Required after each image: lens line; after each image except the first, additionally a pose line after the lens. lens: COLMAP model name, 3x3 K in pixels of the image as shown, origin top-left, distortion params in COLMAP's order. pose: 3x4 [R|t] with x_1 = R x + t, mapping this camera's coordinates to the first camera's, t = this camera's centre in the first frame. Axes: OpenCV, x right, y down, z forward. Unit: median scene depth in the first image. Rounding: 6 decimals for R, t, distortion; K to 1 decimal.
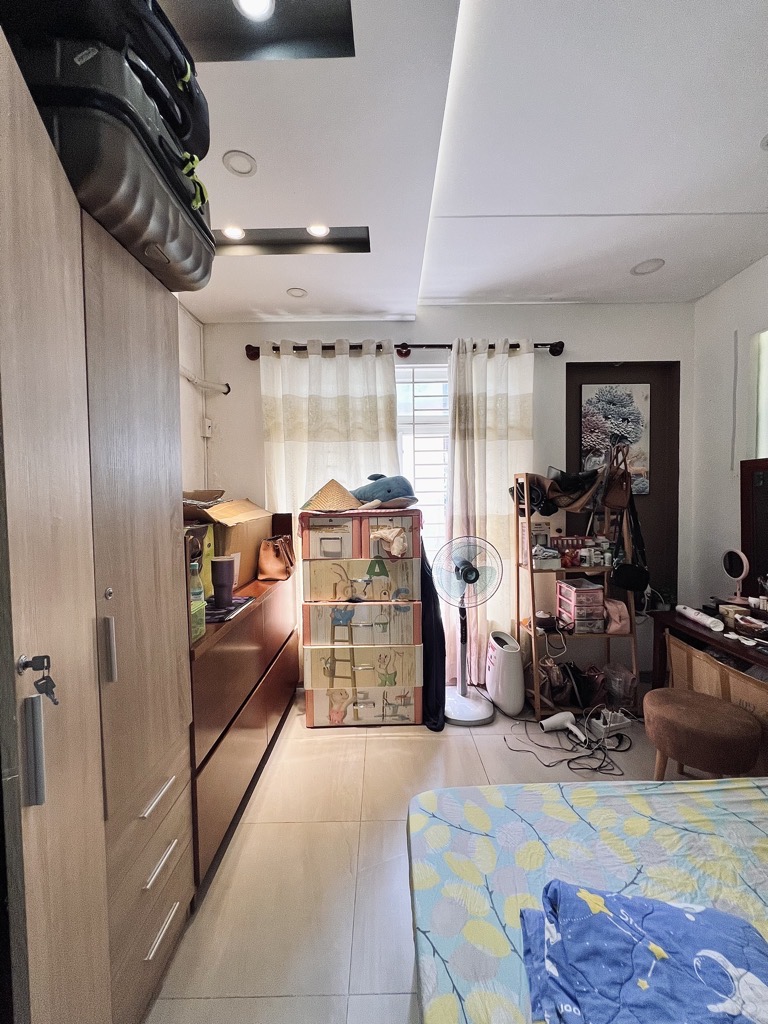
lens RADIAL K [[412.7, 0, 384.0], [0, 412.7, 512.0], [0, 0, 1]] dist [0.001602, 0.000167]
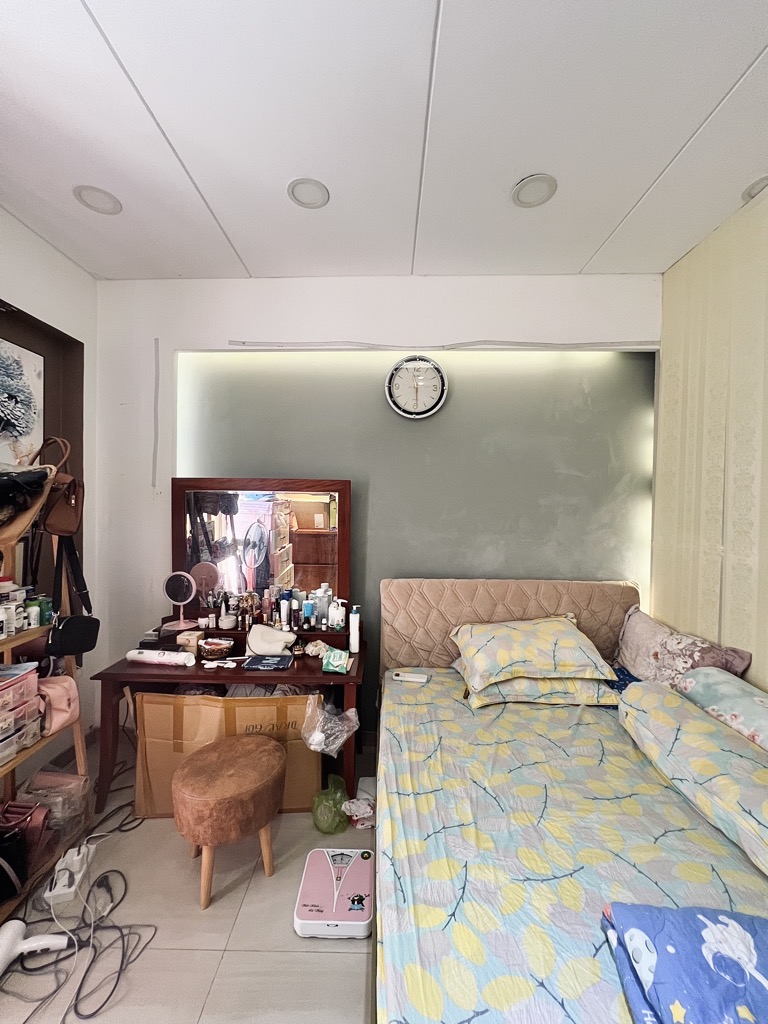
lens RADIAL K [[412.7, 0, 384.0], [0, 412.7, 512.0], [0, 0, 1]] dist [0.001602, 0.000167]
pose [[0.010440, 0.001620, 0.999944, -0.077726], [0.026533, 0.999646, -0.001897, -0.029164], [-0.999593, 0.026551, 0.010393, 0.482584]]
